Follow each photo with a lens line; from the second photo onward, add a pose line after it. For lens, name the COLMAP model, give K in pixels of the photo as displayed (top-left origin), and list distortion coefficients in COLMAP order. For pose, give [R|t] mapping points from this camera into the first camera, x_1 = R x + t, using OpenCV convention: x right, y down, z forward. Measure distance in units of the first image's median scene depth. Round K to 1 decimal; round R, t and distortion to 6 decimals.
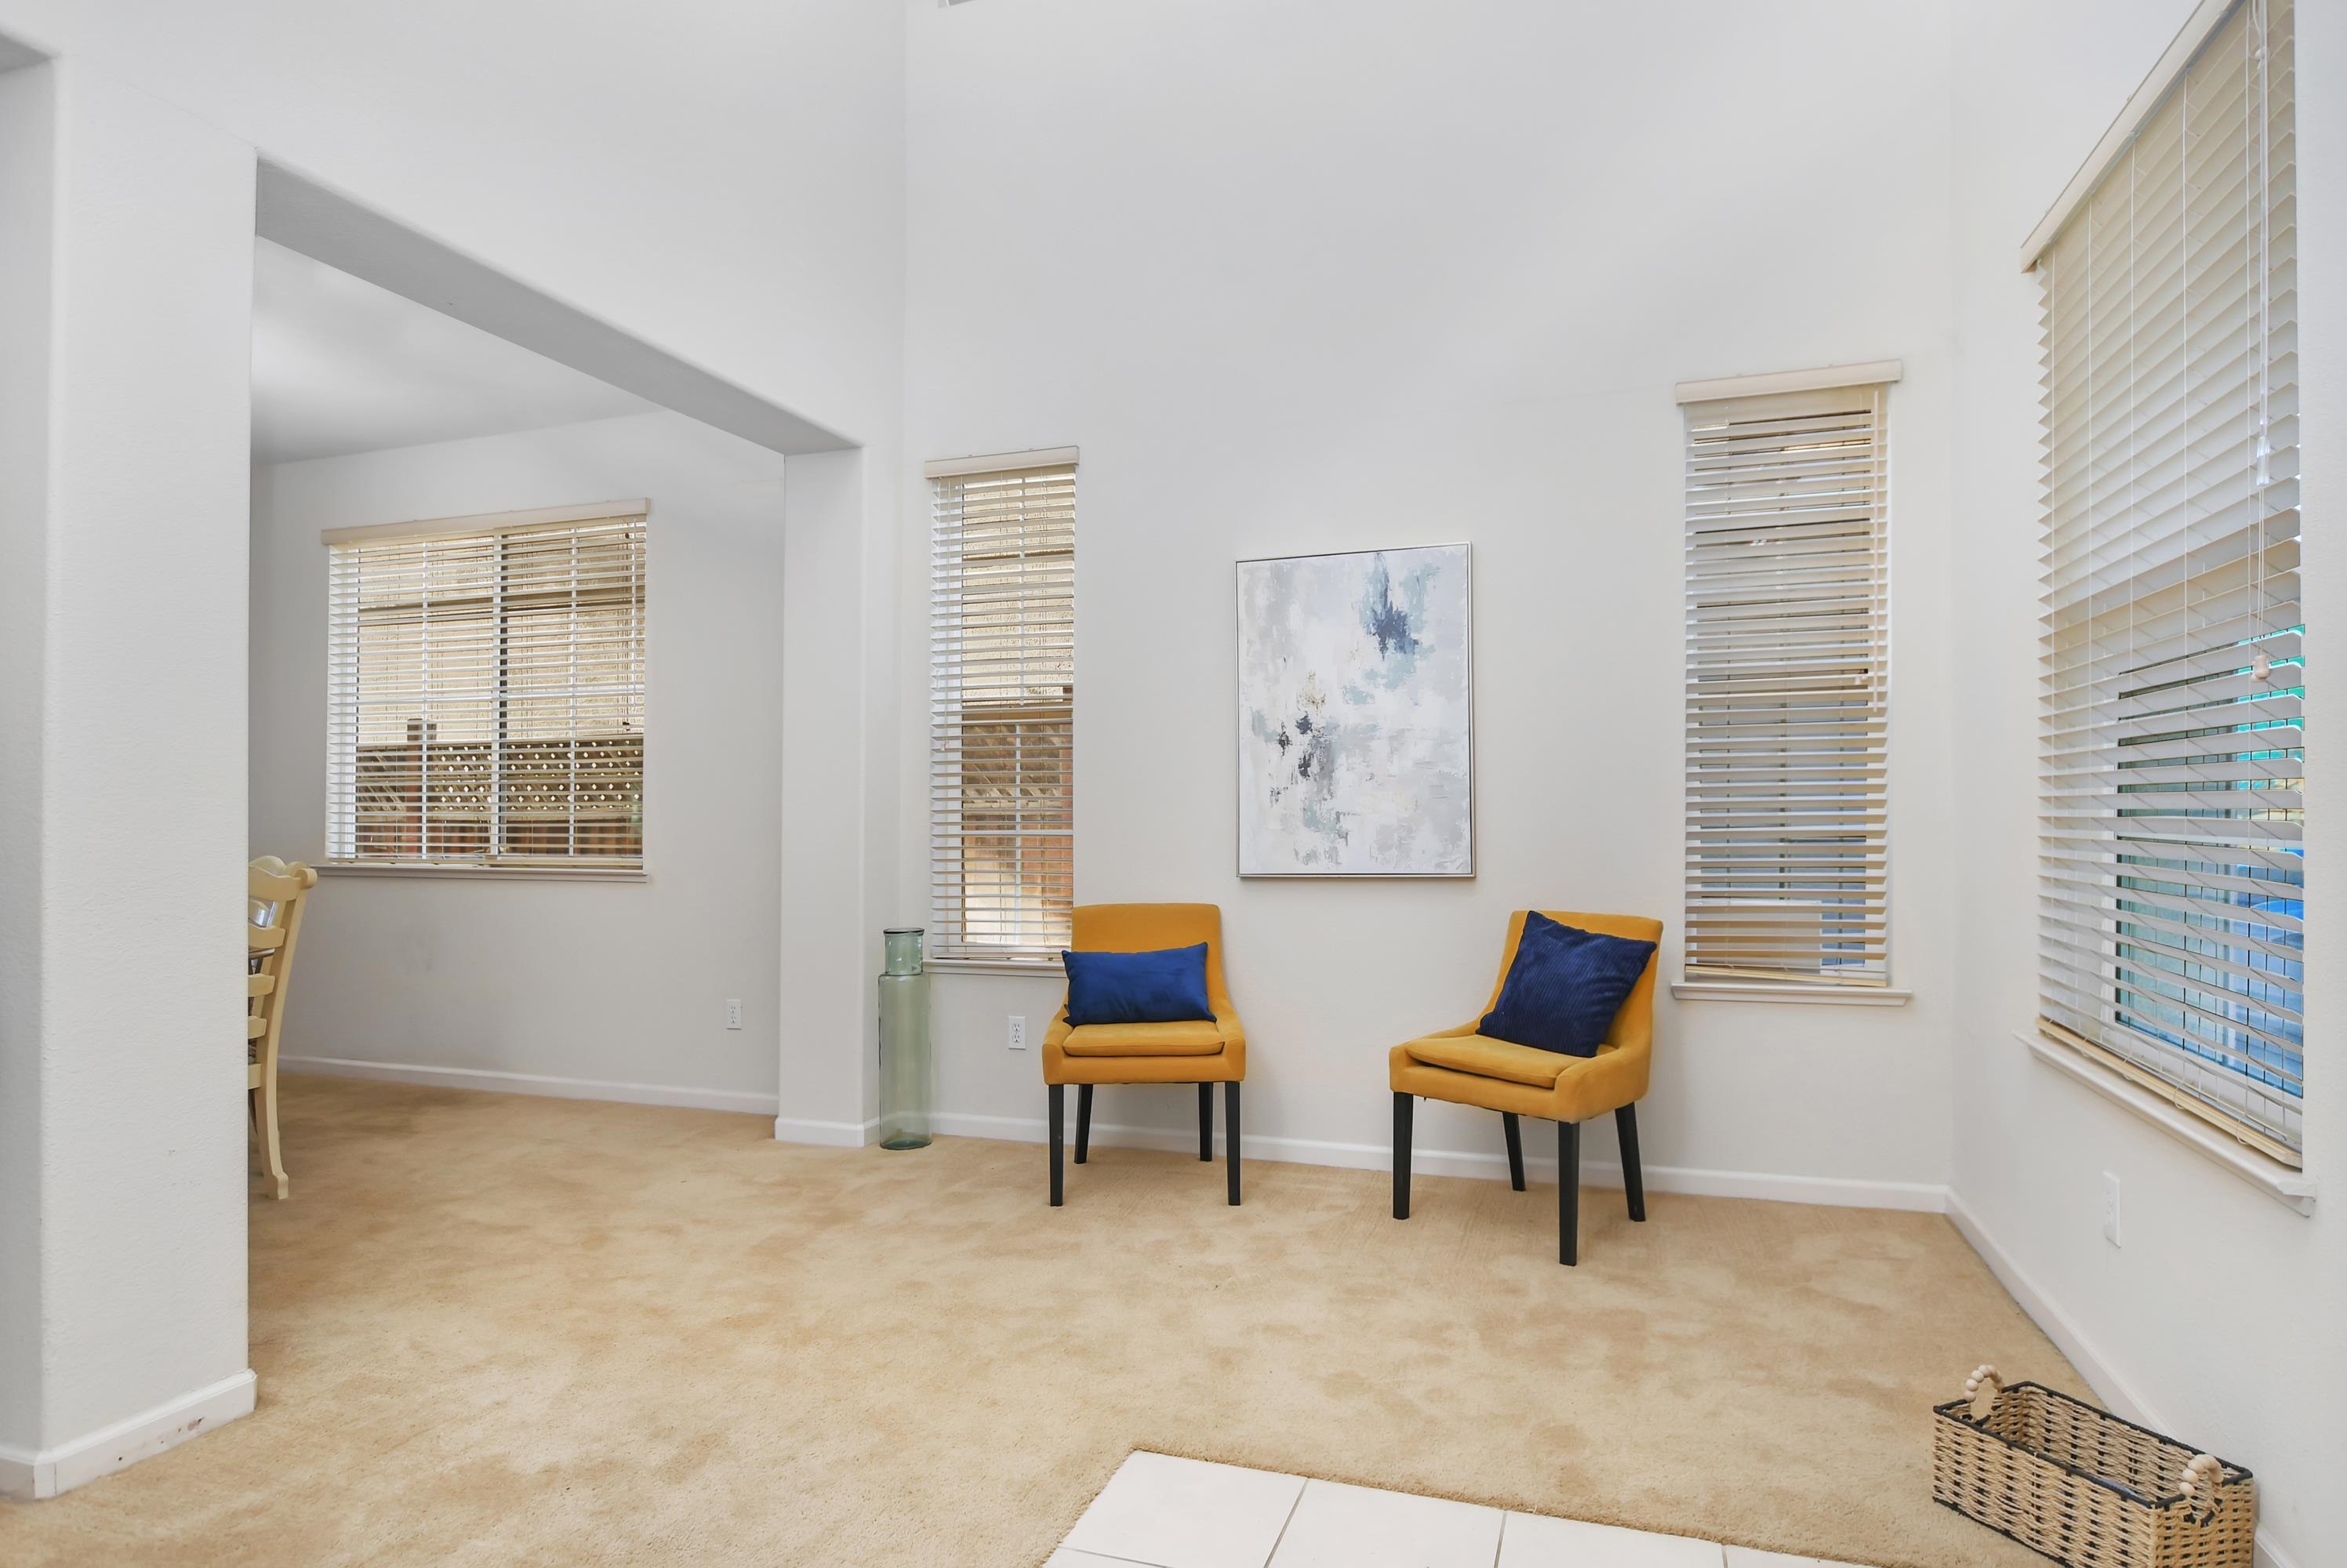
lens RADIAL K [[1325.4, 0, 1212.7], [0, 1325.4, 816.8], [0, 0, 1]] dist [-0.000563, -0.000187]
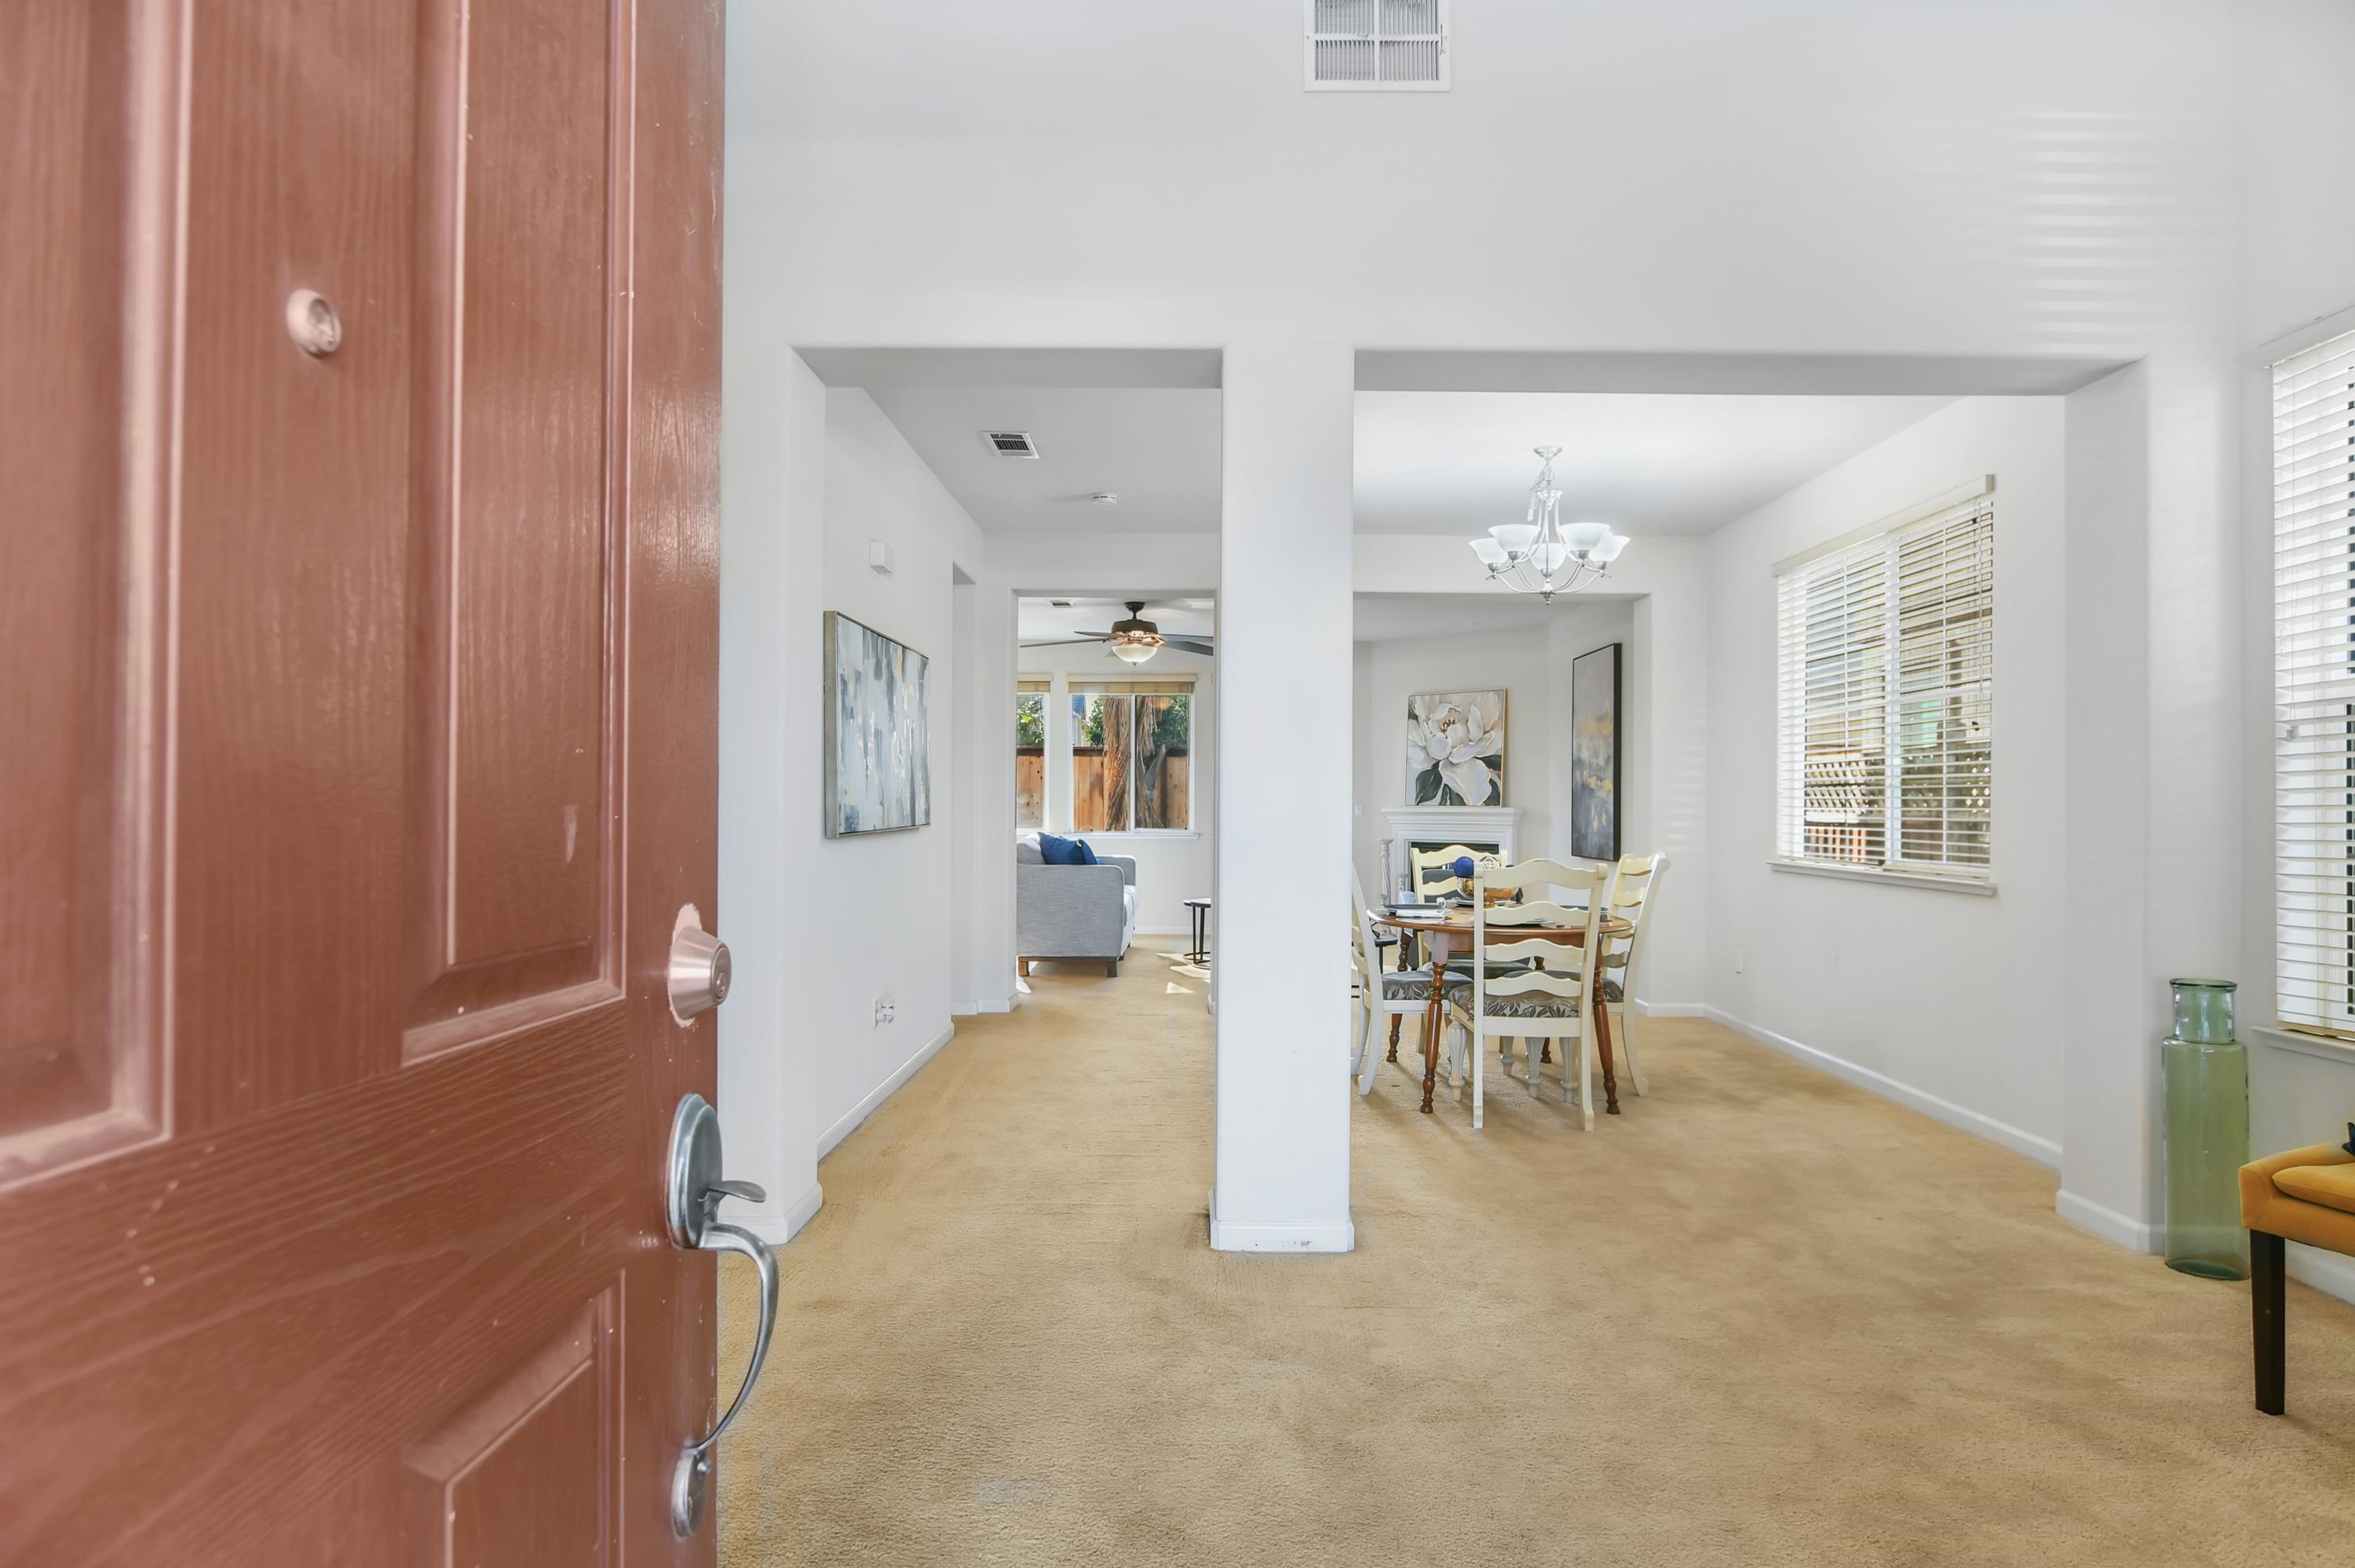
lens RADIAL K [[1309.4, 0, 1173.9], [0, 1309.4, 804.6], [0, 0, 1]] dist [-0.028480, 0.001002]
pose [[0.296770, 0.004904, -0.954936, 0.281375], [-0.015901, 0.999874, 0.000194, -0.005259], [0.954817, 0.015127, 0.296811, 0.231189]]
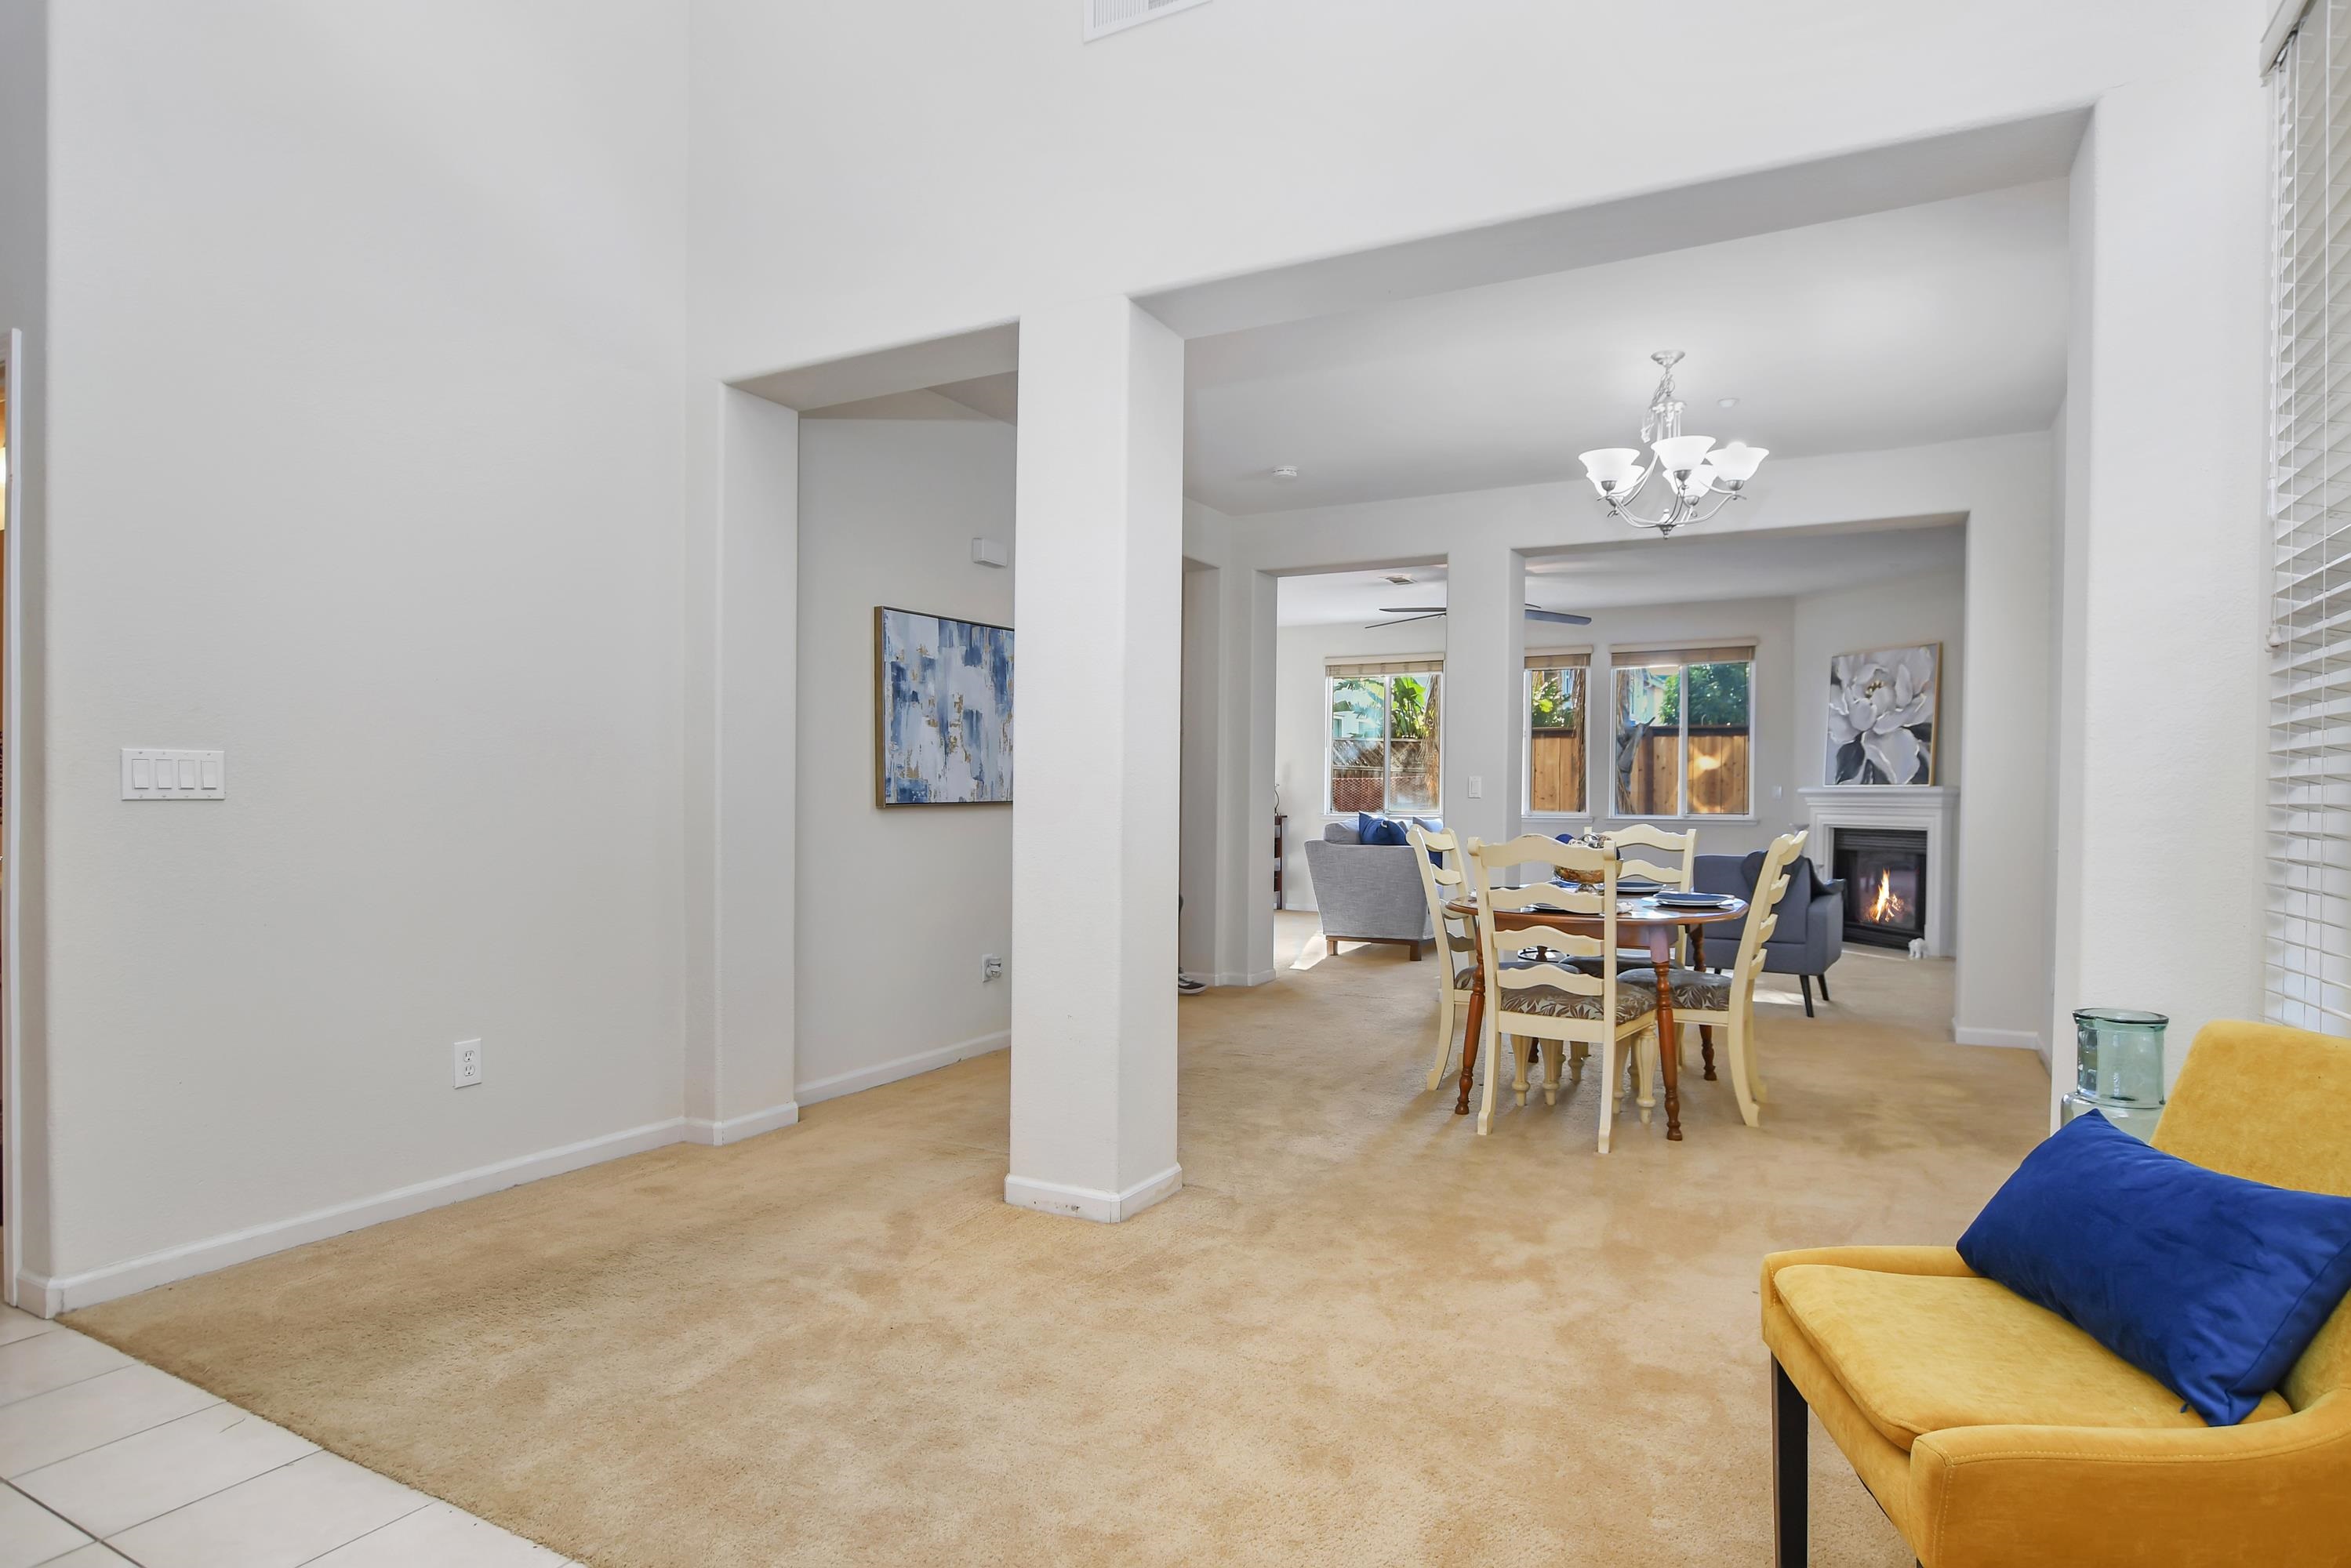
lens RADIAL K [[1303.7, 0, 1181.0], [0, 1303.7, 827.4], [0, 0, 1]] dist [-0.026487, 0.000068]
pose [[-0.182375, 0.028748, -0.982809, 0.305247], [-0.010276, 0.999462, 0.031142, 0.003041], [0.983175, 0.015779, -0.181982, 0.722770]]
